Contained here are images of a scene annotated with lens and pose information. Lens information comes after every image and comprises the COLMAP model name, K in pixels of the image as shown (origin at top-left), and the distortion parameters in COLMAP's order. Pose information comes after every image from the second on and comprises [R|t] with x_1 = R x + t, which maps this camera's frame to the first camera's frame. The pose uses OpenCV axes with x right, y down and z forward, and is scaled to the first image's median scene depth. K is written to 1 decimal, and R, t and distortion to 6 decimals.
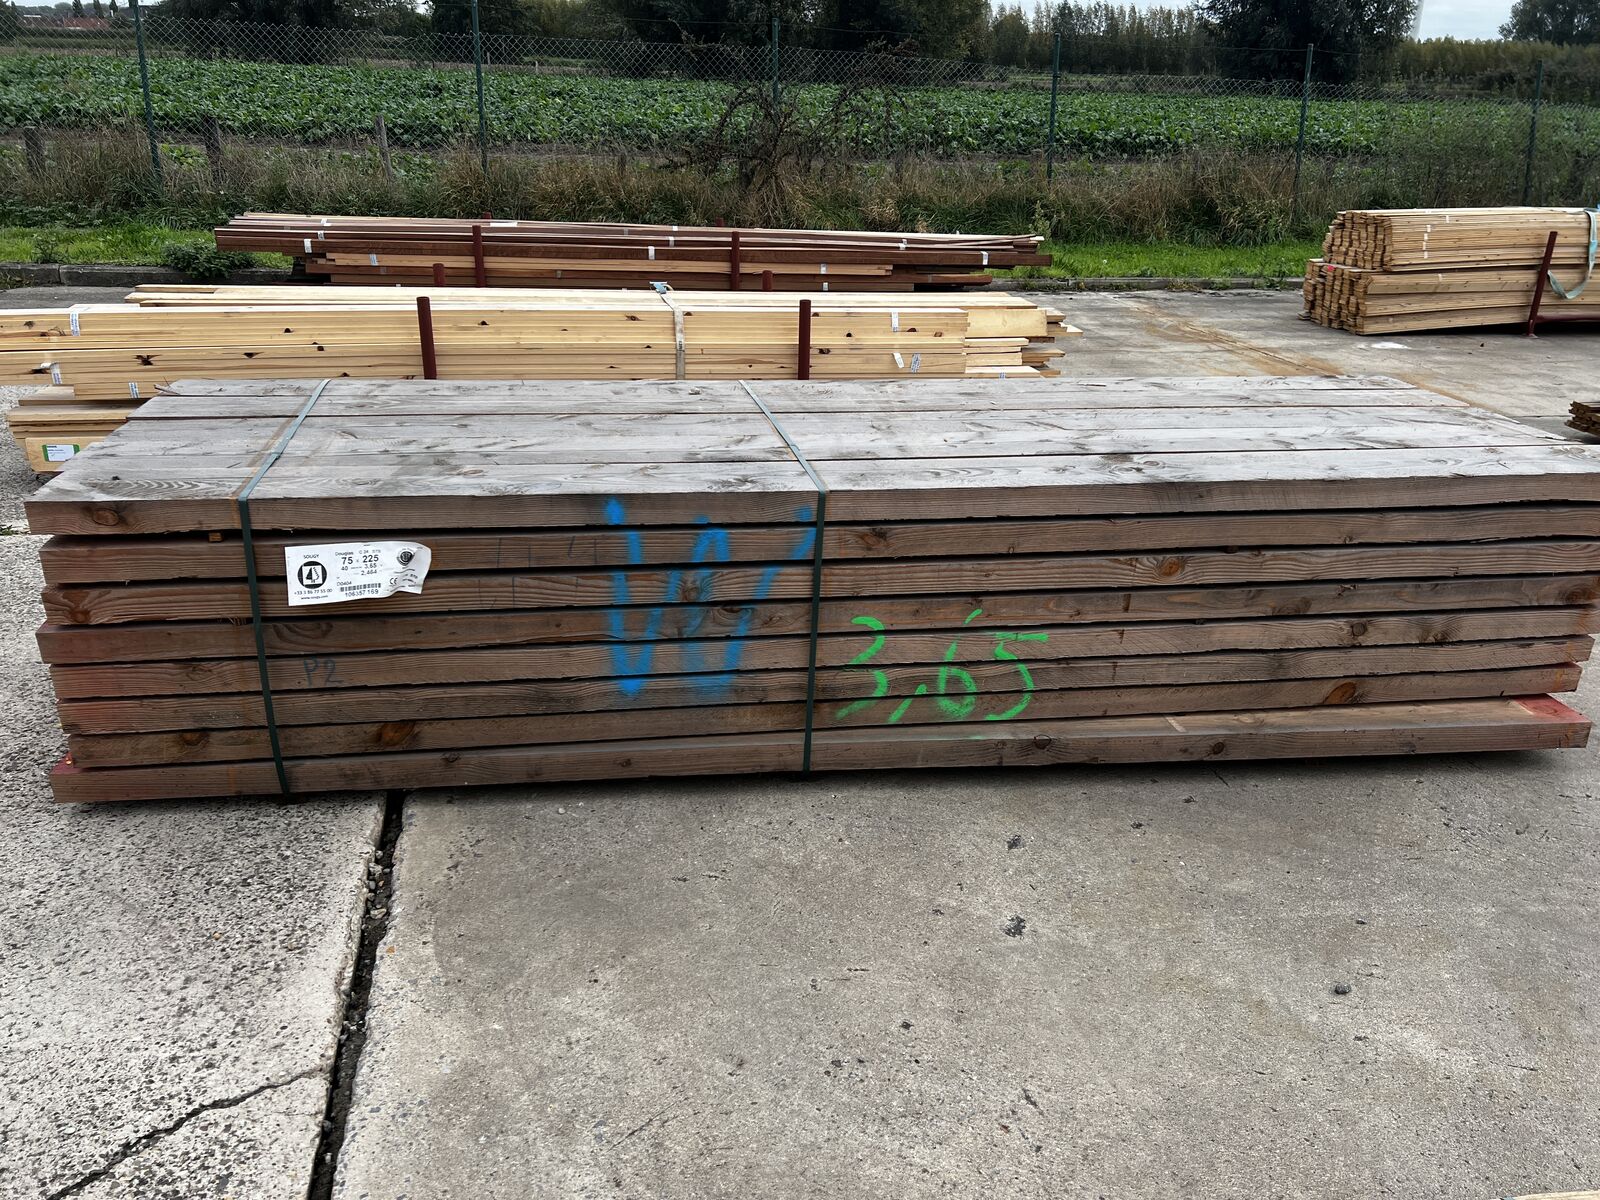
lens RADIAL K [[1210.6, 0, 804.6], [0, 1210.6, 609.3], [0, 0, 1]] dist [0.059676, -0.064859]
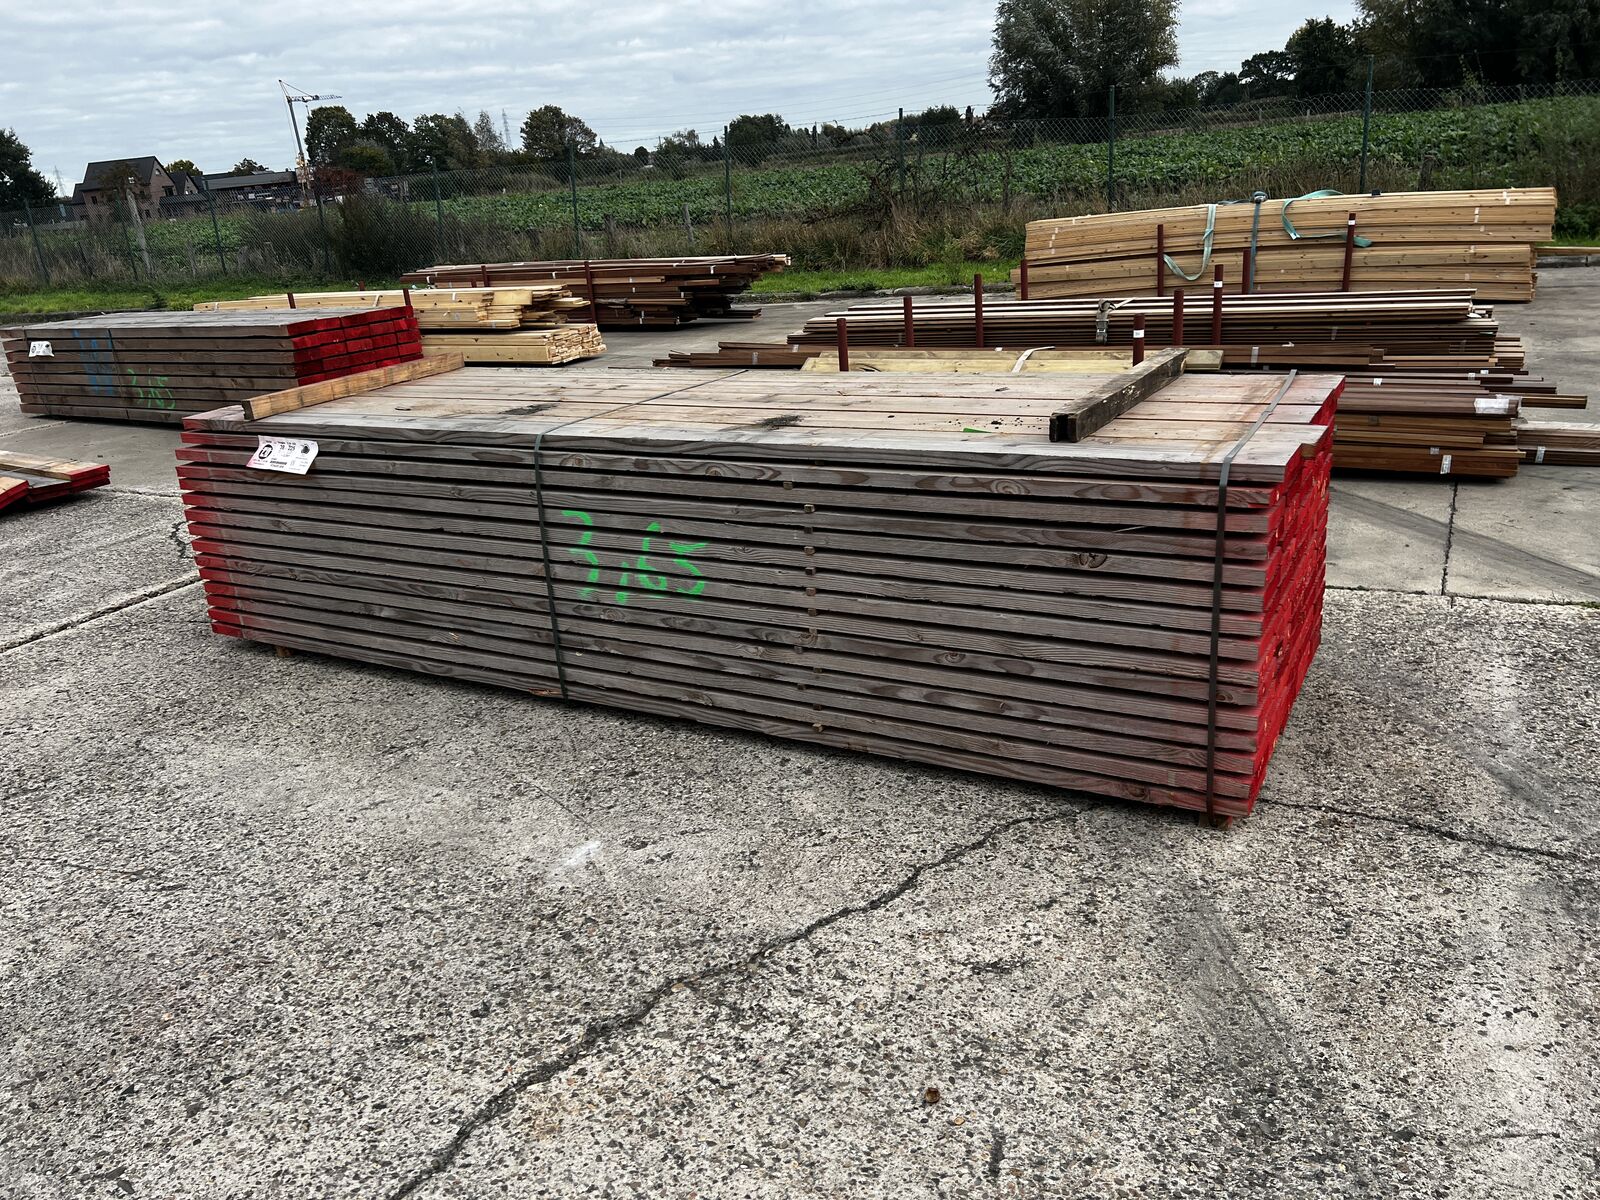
lens RADIAL K [[1210.6, 0, 804.6], [0, 1210.6, 609.3], [0, 0, 1]] dist [0.059676, -0.064859]
pose [[0.764415, 0.124244, -0.632640, 1.152899], [-0.150839, 0.988487, 0.011871, 0.105801], [0.626831, 0.086353, 0.774355, -0.120939]]
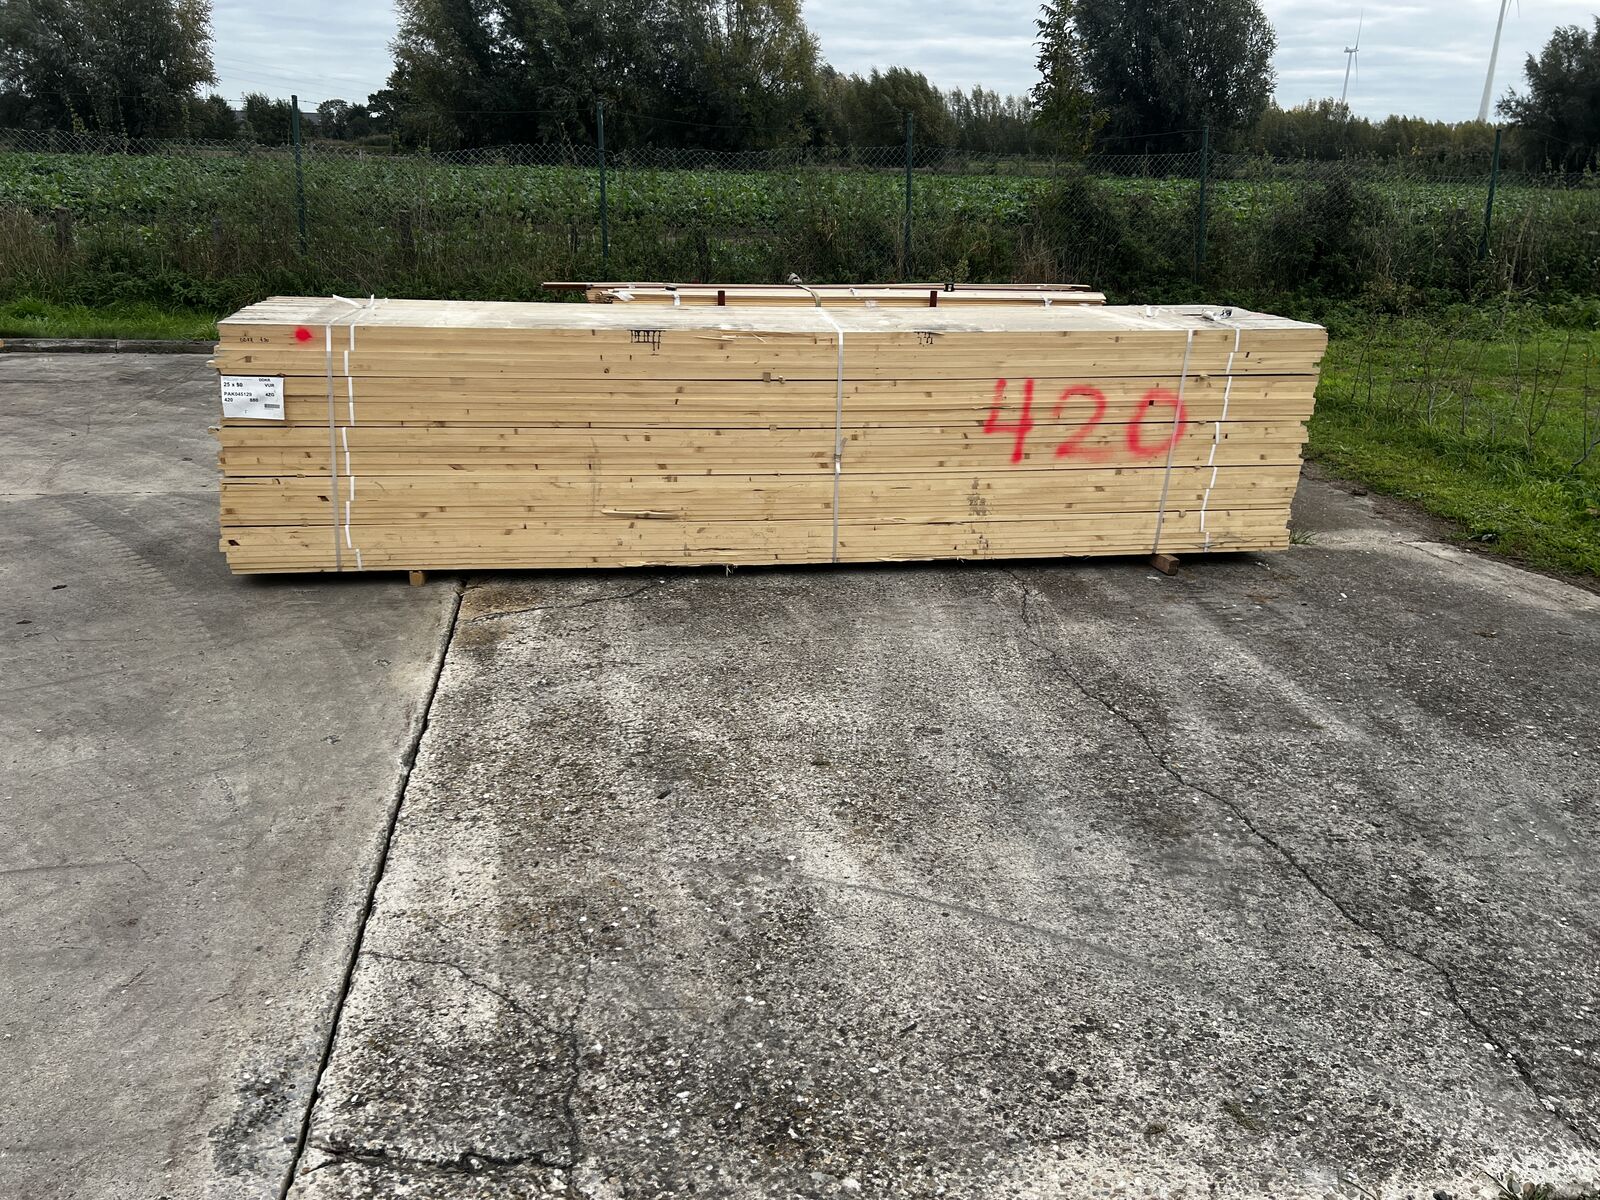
lens RADIAL K [[1222.5, 0, 820.8], [0, 1222.5, 605.2], [0, 0, 1]] dist [0.059250, -0.062492]
pose [[0.998357, 0.010060, -0.056410, 1.618295], [-0.014093, 0.997337, -0.071563, -0.055775], [0.055539, 0.072240, 0.995840, 0.285421]]
